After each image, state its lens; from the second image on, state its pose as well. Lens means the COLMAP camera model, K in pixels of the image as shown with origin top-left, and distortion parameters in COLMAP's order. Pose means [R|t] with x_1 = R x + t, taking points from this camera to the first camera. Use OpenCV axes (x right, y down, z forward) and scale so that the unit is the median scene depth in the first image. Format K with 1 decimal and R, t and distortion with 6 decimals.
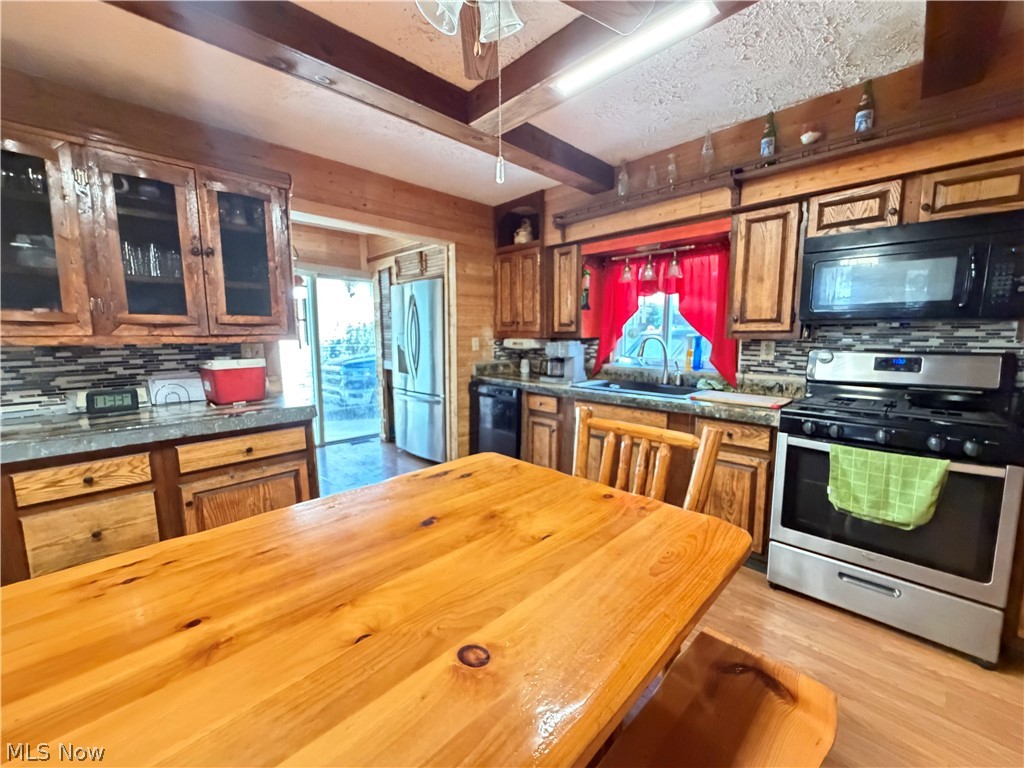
lens RADIAL K [[409.7, 0, 510.3], [0, 409.7, 382.7], [0, 0, 1]] dist [0.001465, -0.000571]
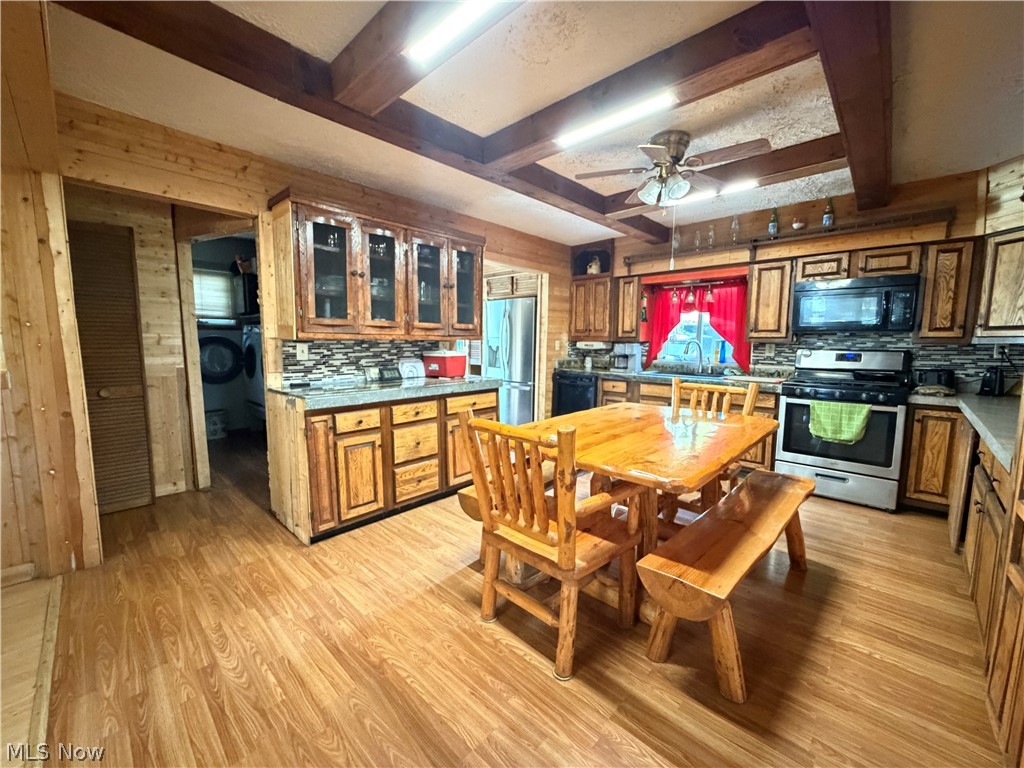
lens RADIAL K [[409.7, 0, 510.3], [0, 409.7, 382.7], [0, 0, 1]] dist [0.001465, -0.000571]
pose [[0.999284, 0.007933, 0.037005, -0.441903], [-0.007262, 0.999808, -0.018222, 0.086201], [-0.037142, 0.017940, 0.999149, -0.549307]]
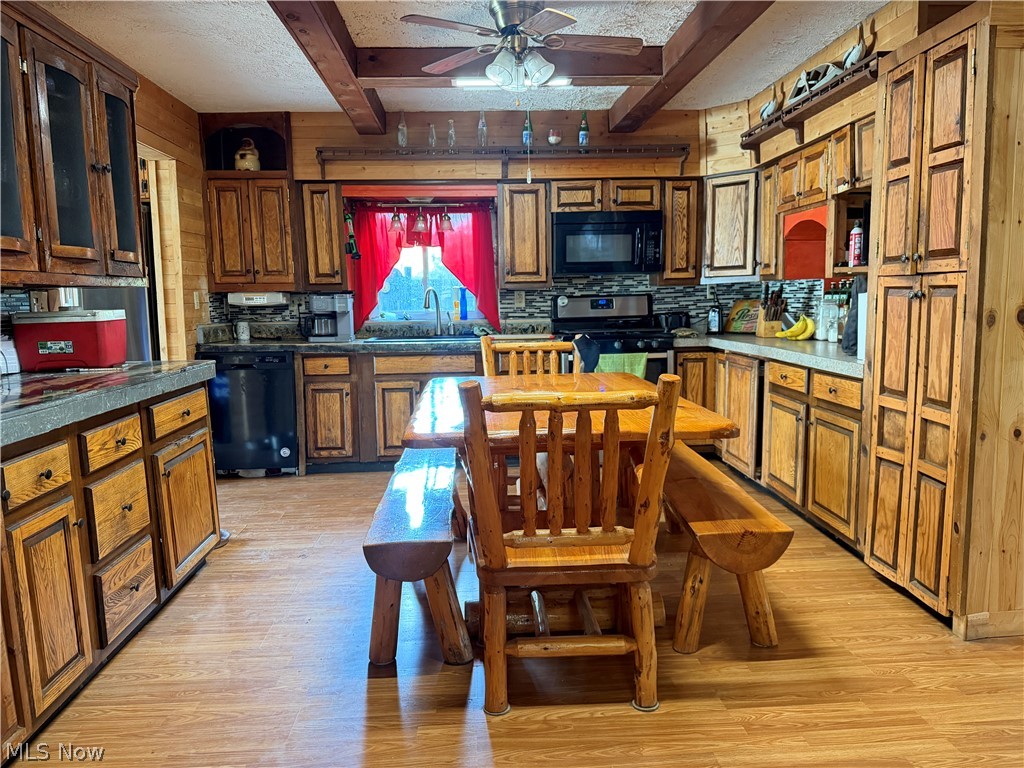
lens RADIAL K [[714.7, 0, 512.0], [0, 714.7, 384.0], [0, 0, 1]] dist [0.166658, -0.317621]
pose [[0.657707, -0.096793, 0.747029, -1.044432], [0.105863, 0.993745, 0.035555, 0.098185], [-0.745798, 0.055697, 0.663840, -0.387242]]
